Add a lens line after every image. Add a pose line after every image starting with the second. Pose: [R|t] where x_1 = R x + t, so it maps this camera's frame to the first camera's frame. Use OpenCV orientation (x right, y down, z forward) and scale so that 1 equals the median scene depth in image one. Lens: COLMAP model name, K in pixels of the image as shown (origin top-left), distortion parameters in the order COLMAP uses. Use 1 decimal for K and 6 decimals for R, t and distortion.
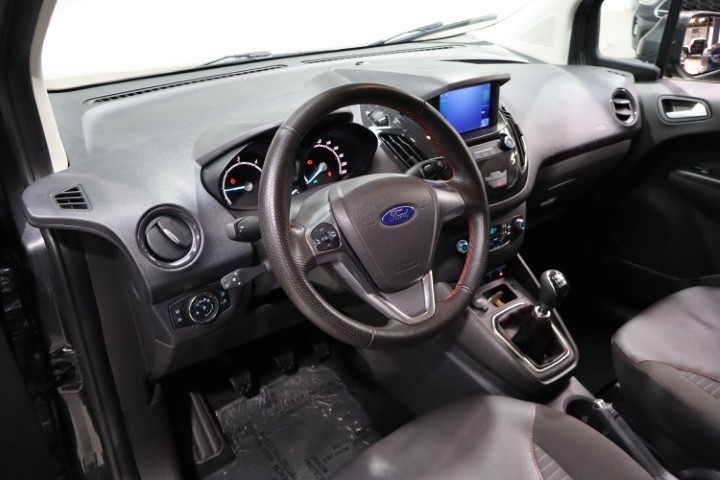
lens RADIAL K [[606.7, 0, 360.0], [0, 606.7, 240.0], [0, 0, 1]] dist [-0.003905, -0.002147]
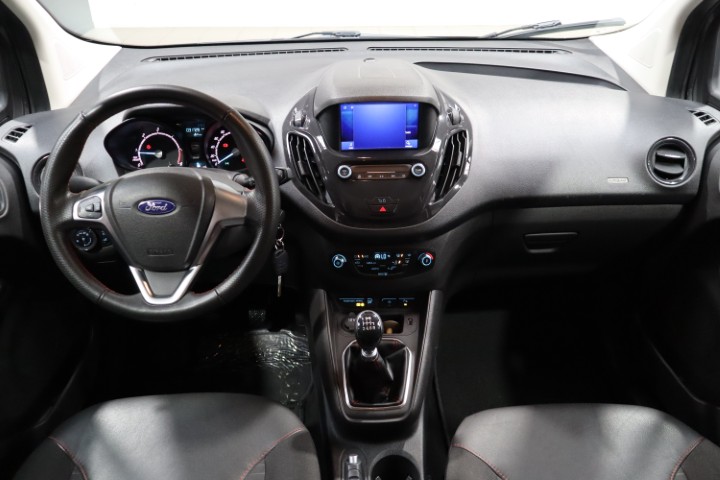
lens RADIAL K [[622.1, 0, 360.0], [0, 622.1, 240.0], [0, 0, 1]] dist [-0.003713, 0.010868]
pose [[0.818321, 0.289466, -0.496549, 0.636452], [-0.256010, 0.957058, 0.136014, -0.156008], [0.514597, 0.015818, 0.857286, 0.134769]]
